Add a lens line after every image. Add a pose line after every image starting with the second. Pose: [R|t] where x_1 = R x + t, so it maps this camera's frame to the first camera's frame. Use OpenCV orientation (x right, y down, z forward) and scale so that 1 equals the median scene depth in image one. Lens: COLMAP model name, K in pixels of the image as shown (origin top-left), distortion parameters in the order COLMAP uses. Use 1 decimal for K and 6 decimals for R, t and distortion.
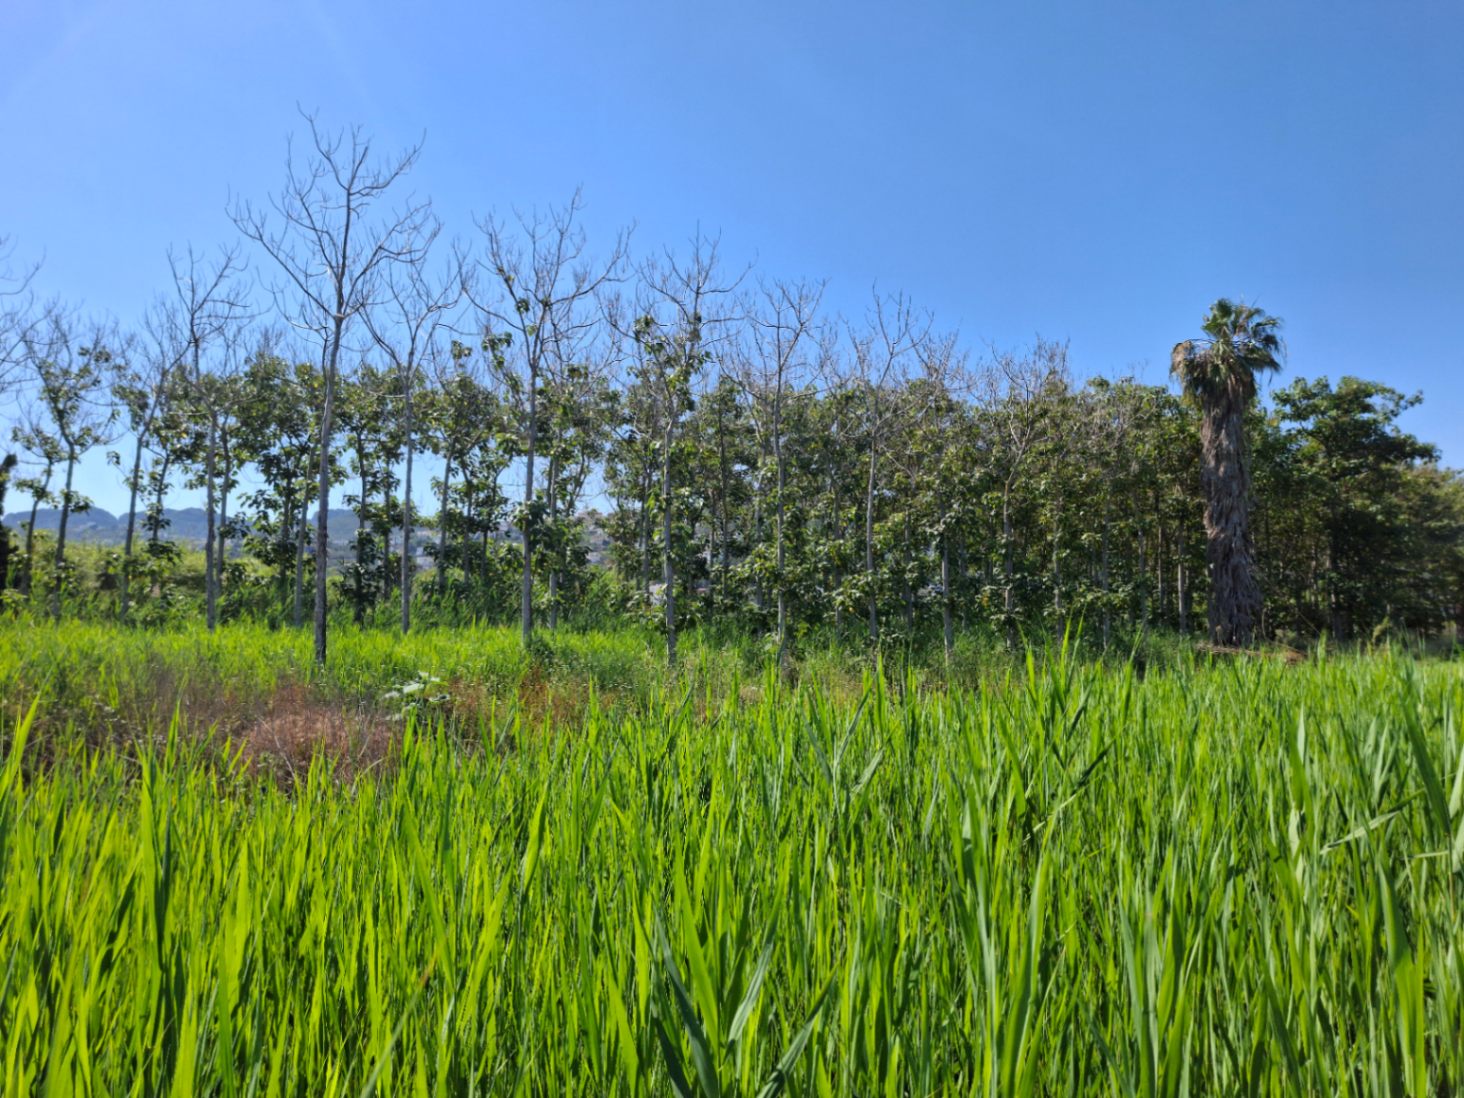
lens RADIAL K [[1016.3, 0, 741.2], [0, 1016.3, 529.3], [0, 0, 1]] dist [0.115140, -0.143592]
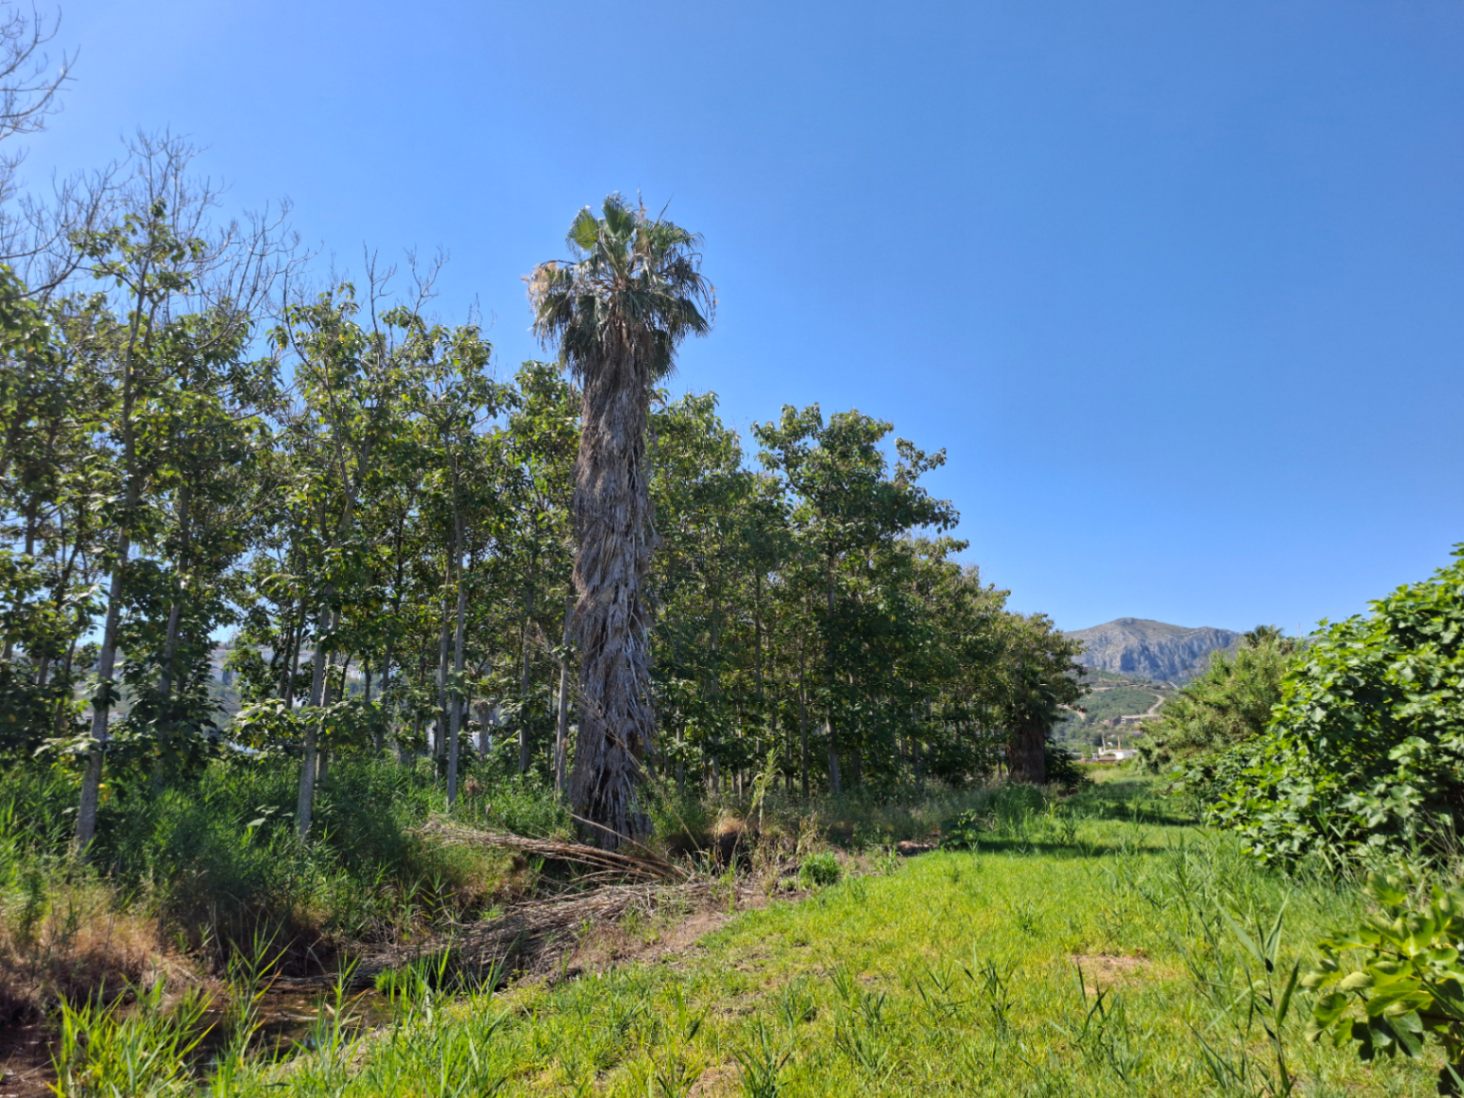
lens RADIAL K [[1016.3, 0, 741.2], [0, 1016.3, 529.3], [0, 0, 1]] dist [0.115140, -0.143592]
pose [[0.944765, 0.068900, 0.320425, 0.303955], [-0.024469, 0.989753, -0.140676, 0.034569], [-0.326834, 0.125066, 0.936770, 0.389931]]
